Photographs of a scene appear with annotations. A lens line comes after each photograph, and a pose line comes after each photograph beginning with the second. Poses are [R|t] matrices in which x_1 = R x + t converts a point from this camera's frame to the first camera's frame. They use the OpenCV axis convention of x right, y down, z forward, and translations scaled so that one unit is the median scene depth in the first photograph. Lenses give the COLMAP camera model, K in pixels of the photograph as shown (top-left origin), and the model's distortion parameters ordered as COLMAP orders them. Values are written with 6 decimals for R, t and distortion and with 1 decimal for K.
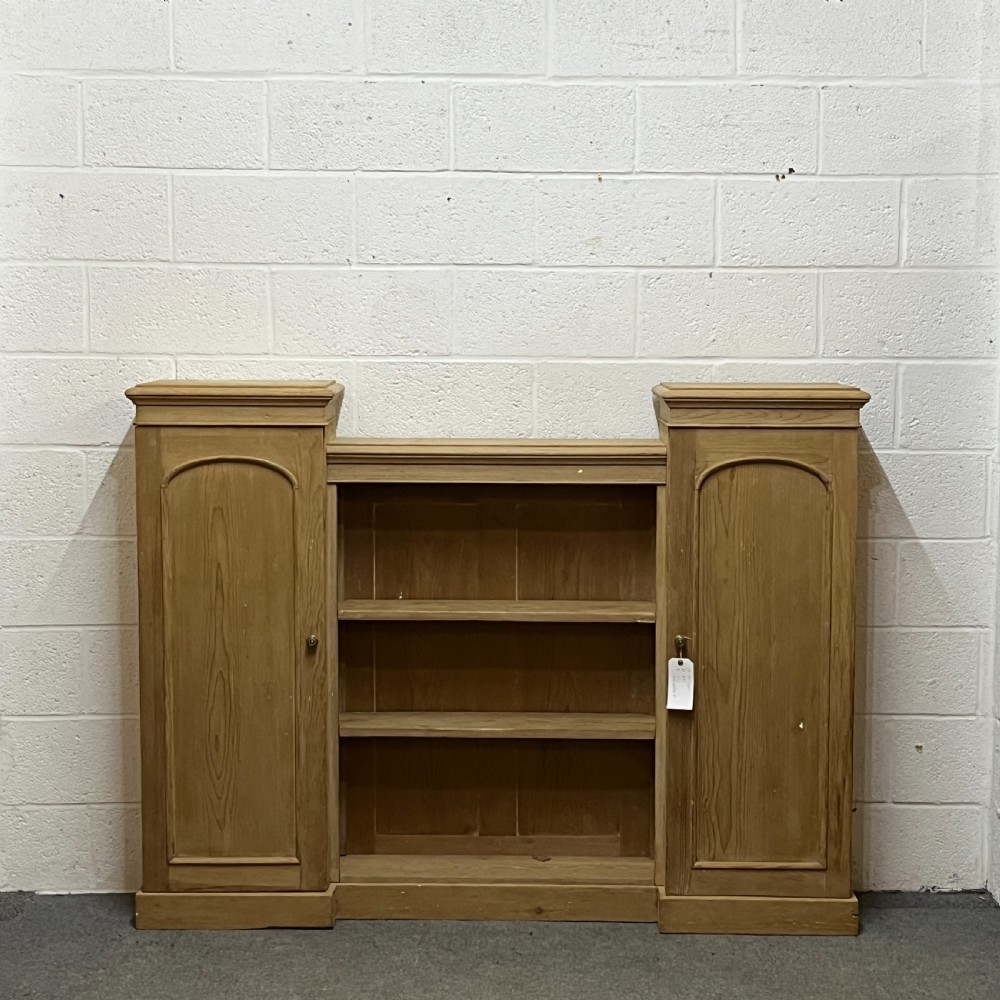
lens RADIAL K [[1962.4, 0, 500.8], [0, 1962.4, 518.3], [0, 0, 1]] dist [0.219173, -0.805901]
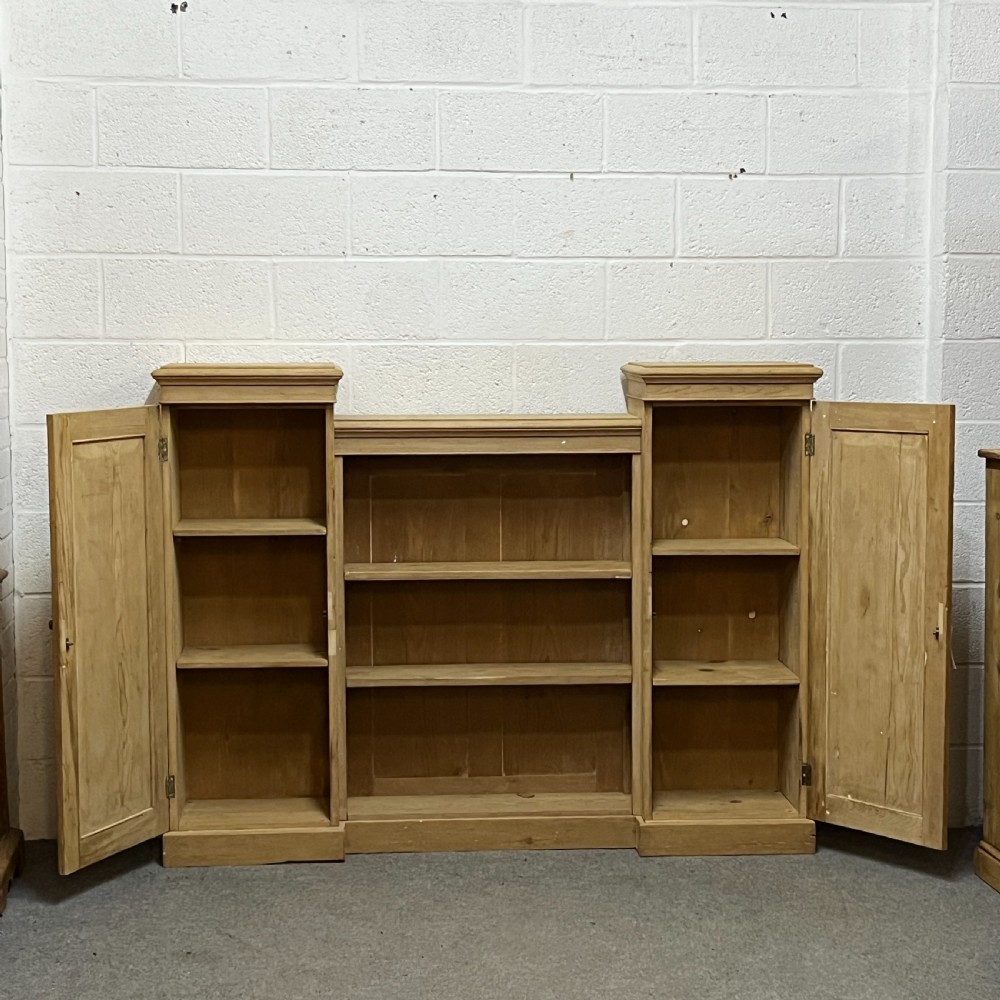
lens RADIAL K [[1962.4, 0, 500.8], [0, 1962.4, 518.3], [0, 0, 1]] dist [0.219173, -0.805901]
pose [[0.996280, -0.014527, 0.084937, -0.086216], [0.014428, 0.999894, 0.001786, 0.015787], [-0.084954, -0.000554, 0.996385, -0.095831]]
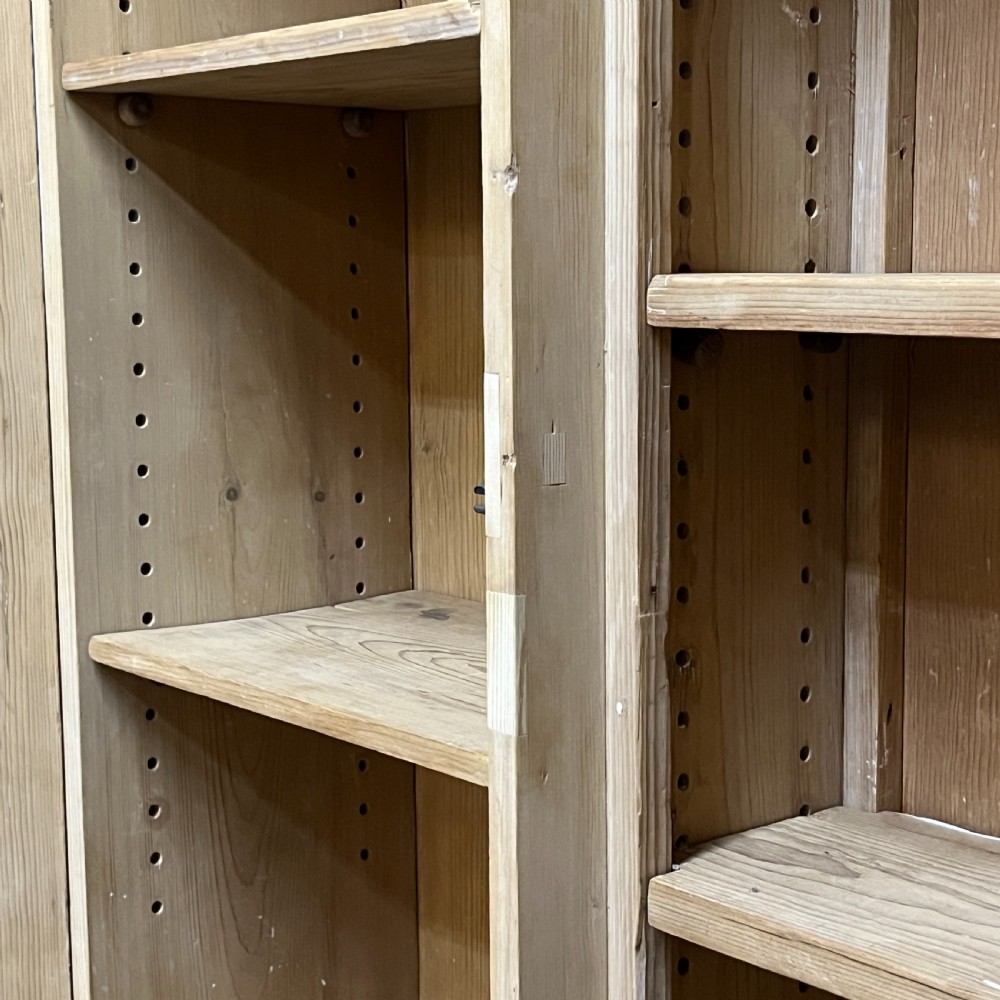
lens RADIAL K [[1962.4, 0, 500.8], [0, 1962.4, 518.3], [0, 0, 1]] dist [0.219173, -0.805901]
pose [[0.654188, 0.093928, -0.750477, 0.052723], [-0.072451, 0.995478, 0.061437, 0.057613], [0.752854, 0.014181, 0.658035, 0.840448]]
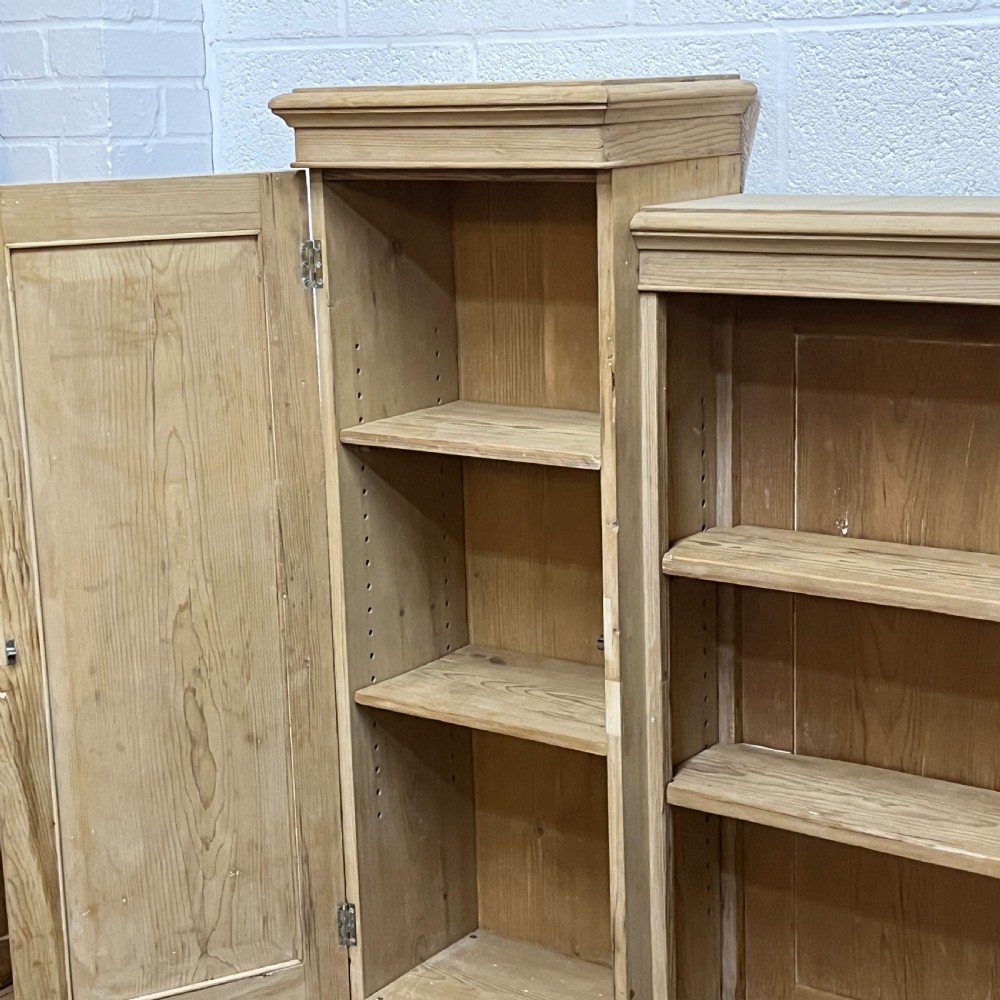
lens RADIAL K [[1962.4, 0, 500.8], [0, 1962.4, 518.3], [0, 0, 1]] dist [0.219173, -0.805901]
pose [[0.819929, 0.099488, -0.563753, 0.154992], [-0.030941, 0.991045, 0.129893, -0.023681], [0.571628, -0.089060, 0.815665, 0.564318]]
